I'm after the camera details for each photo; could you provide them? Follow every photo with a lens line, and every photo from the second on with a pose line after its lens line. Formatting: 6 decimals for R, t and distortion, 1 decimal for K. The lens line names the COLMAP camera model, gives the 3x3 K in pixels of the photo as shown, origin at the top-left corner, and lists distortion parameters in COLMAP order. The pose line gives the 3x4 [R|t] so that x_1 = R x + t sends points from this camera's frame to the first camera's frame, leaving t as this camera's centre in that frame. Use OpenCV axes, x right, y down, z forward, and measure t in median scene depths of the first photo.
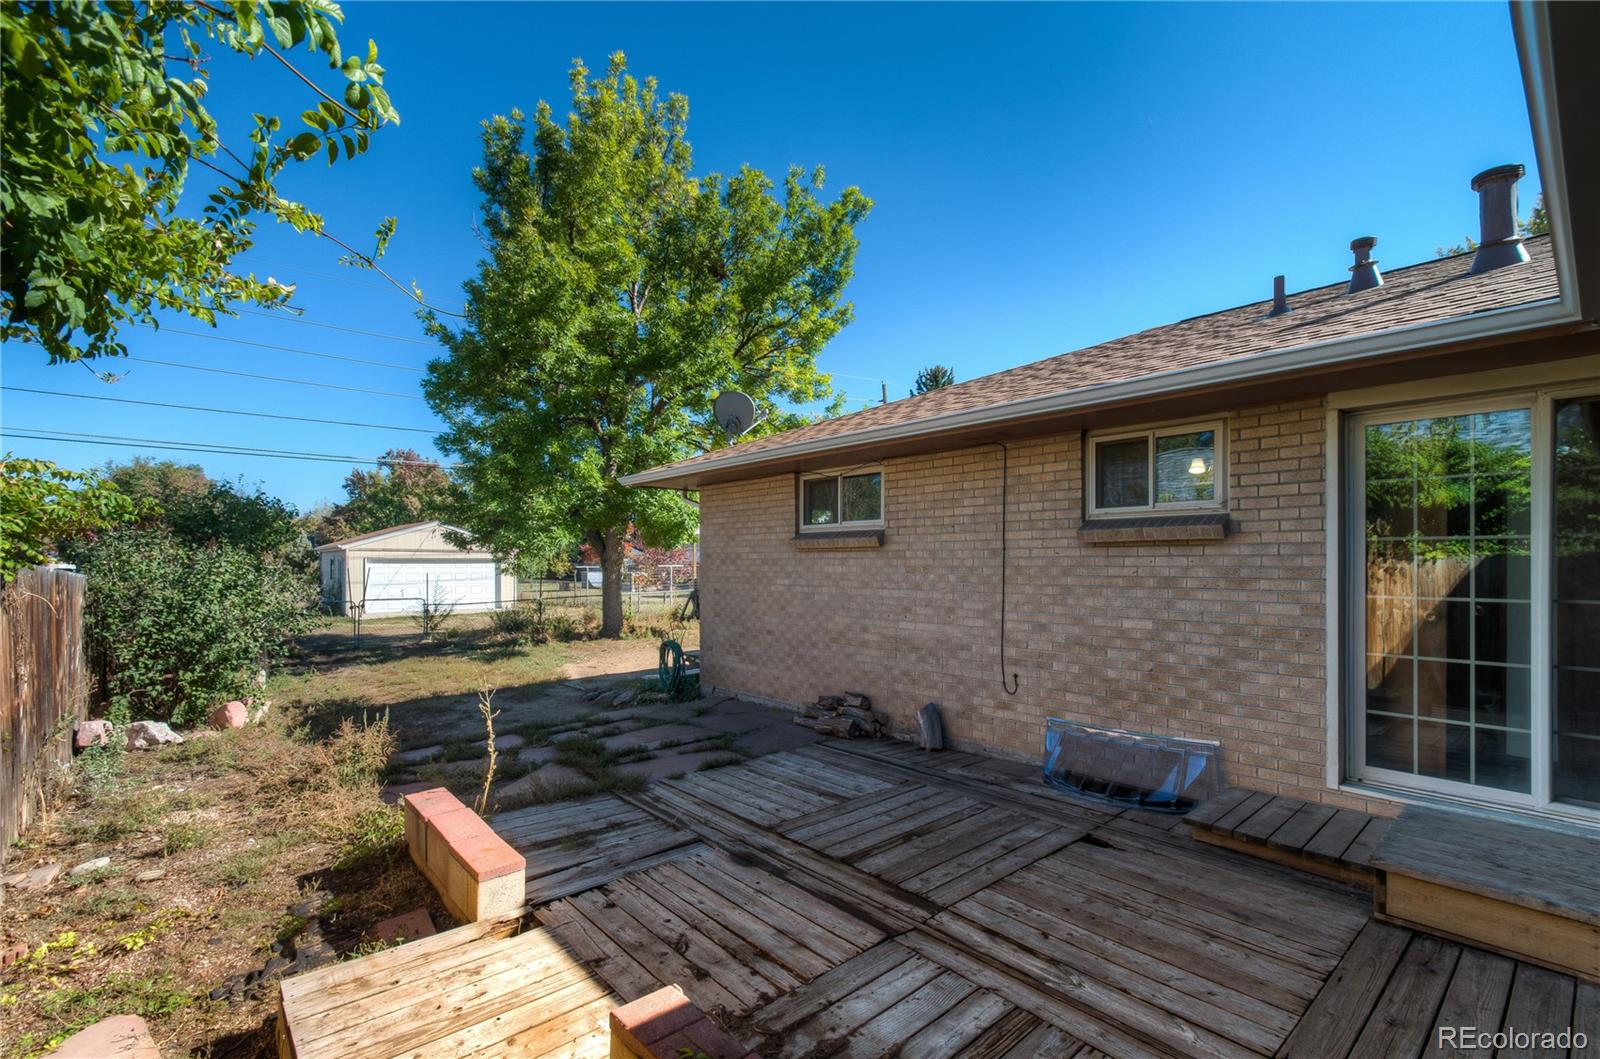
lens RADIAL K [[708.1, 0, 820.0], [0, 708.1, 558.0], [0, 0, 1]] dist [0.001033, -0.001676]
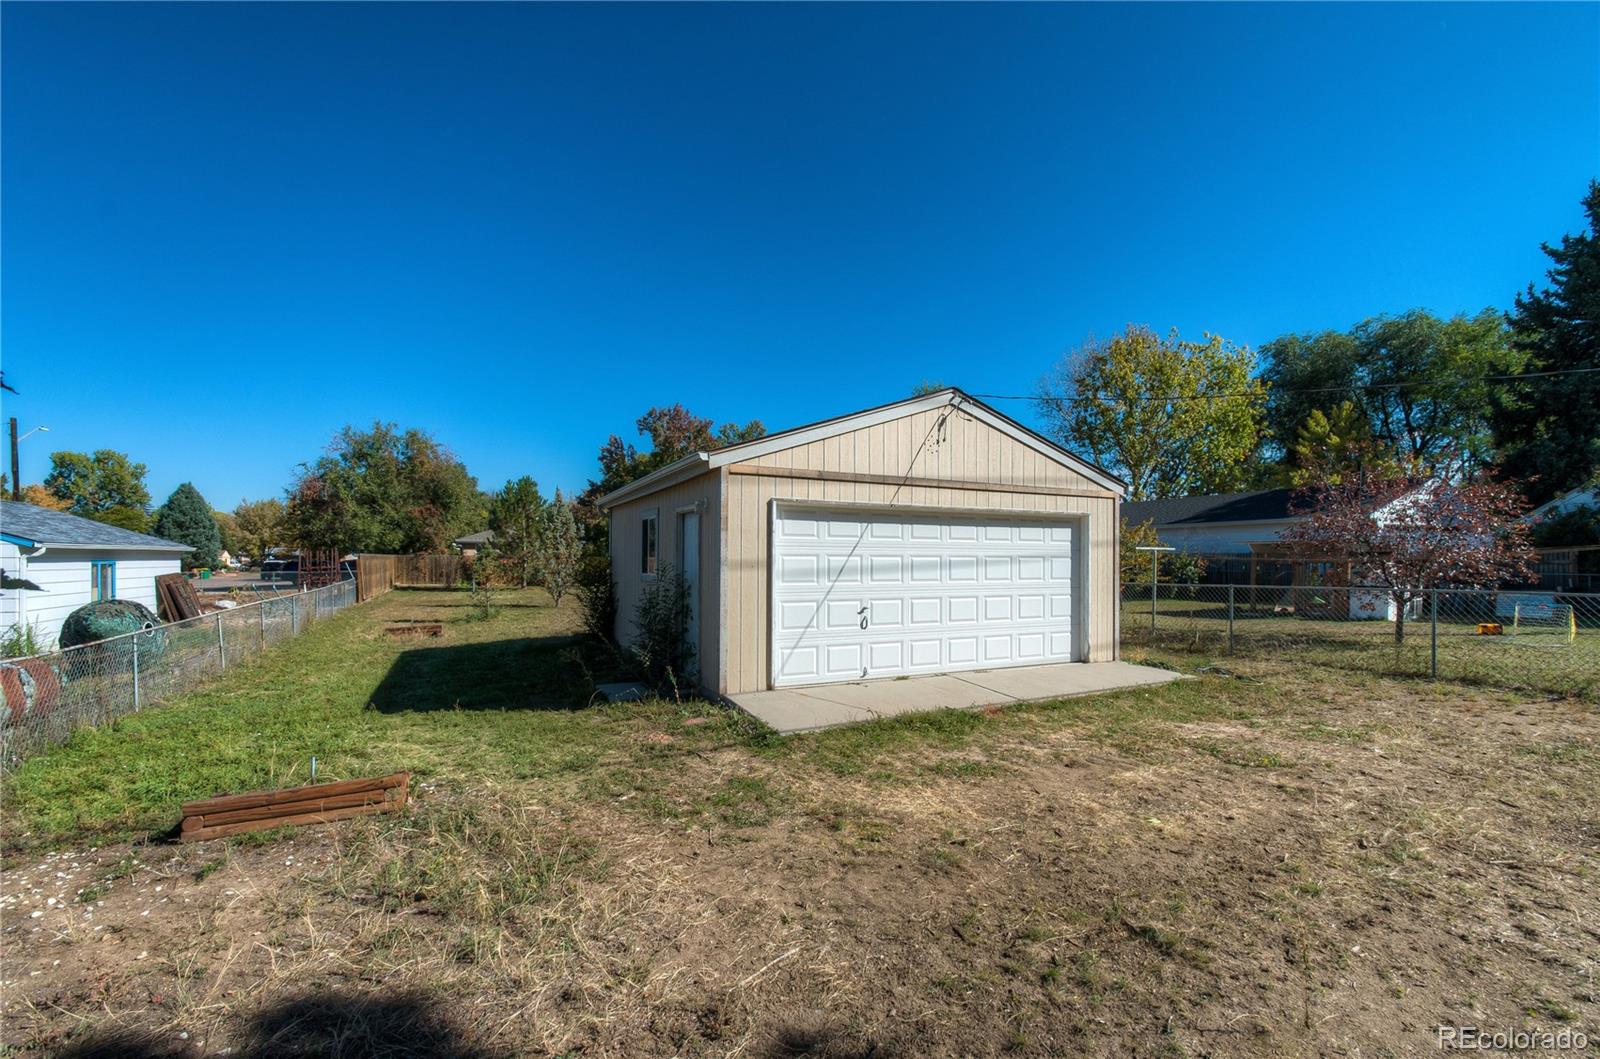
lens RADIAL K [[708.1, 0, 814.4], [0, 708.1, 559.0], [0, 0, 1]] dist [0.001033, -0.001676]
pose [[0.963124, 0.000308, -0.269058, -0.527713], [0.000294, 0.999998, 0.002197, 0.022231], [0.269058, -0.002195, 0.963121, 0.697616]]
